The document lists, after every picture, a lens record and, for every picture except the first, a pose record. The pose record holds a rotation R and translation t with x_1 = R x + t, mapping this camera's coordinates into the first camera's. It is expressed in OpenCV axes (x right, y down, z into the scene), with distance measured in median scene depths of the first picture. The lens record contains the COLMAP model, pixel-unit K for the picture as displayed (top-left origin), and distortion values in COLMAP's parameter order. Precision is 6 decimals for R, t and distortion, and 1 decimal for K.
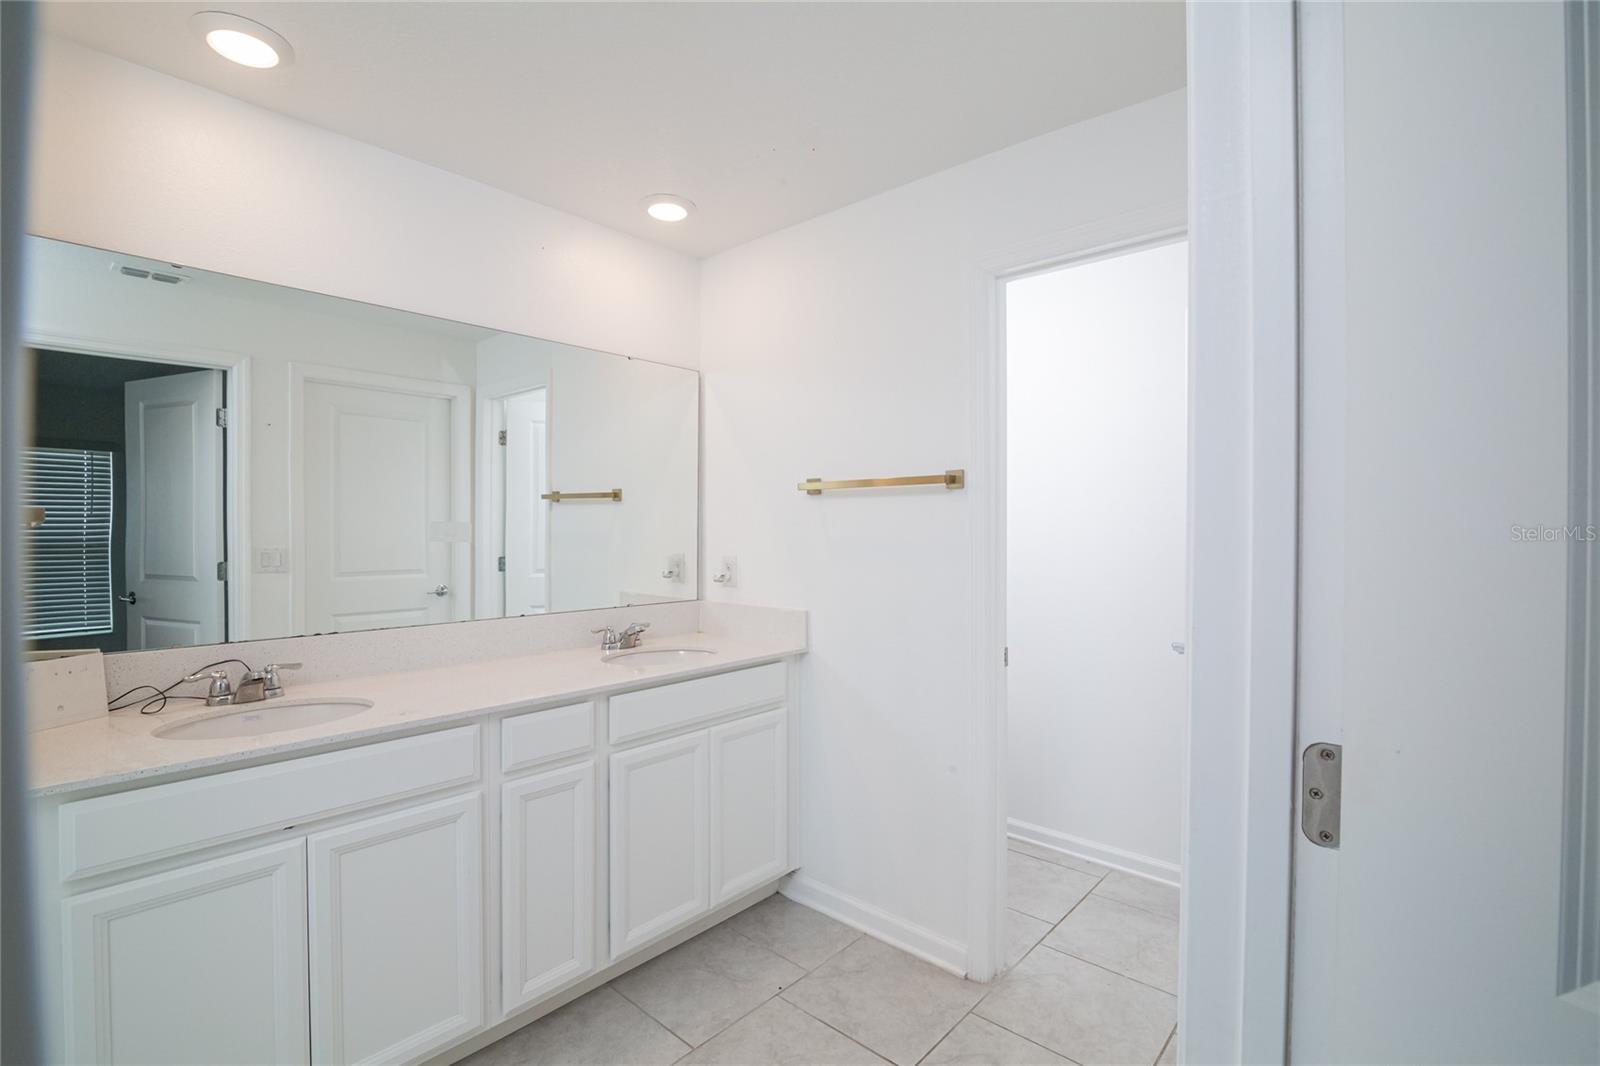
lens RADIAL K [[733.5, 0, 803.8], [0, 733.5, 530.8], [0, 0, 1]] dist [-0.021450, 0.001514]
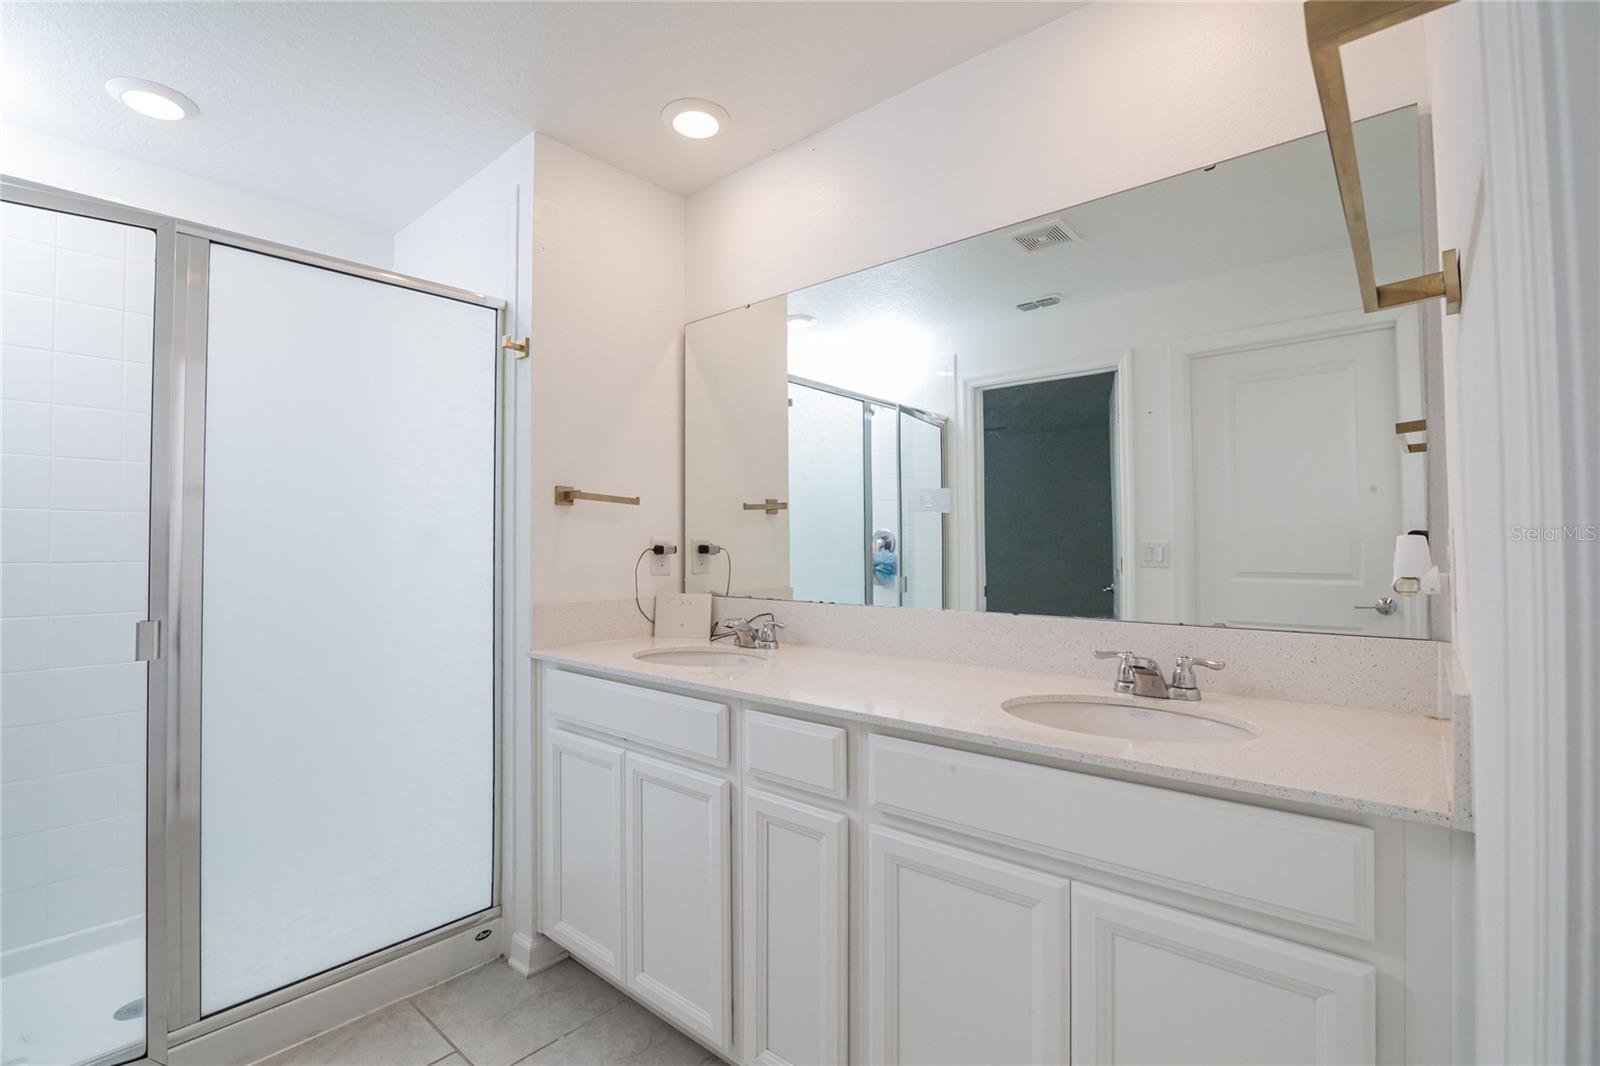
lens RADIAL K [[733.5, 0, 803.0], [0, 733.5, 530.4], [0, 0, 1]] dist [-0.021450, 0.001514]
pose [[0.020344, -0.019966, -0.999594, 0.353180], [-0.005862, 0.999781, -0.020089, 0.049528], [0.999776, 0.006268, 0.020222, 0.818535]]
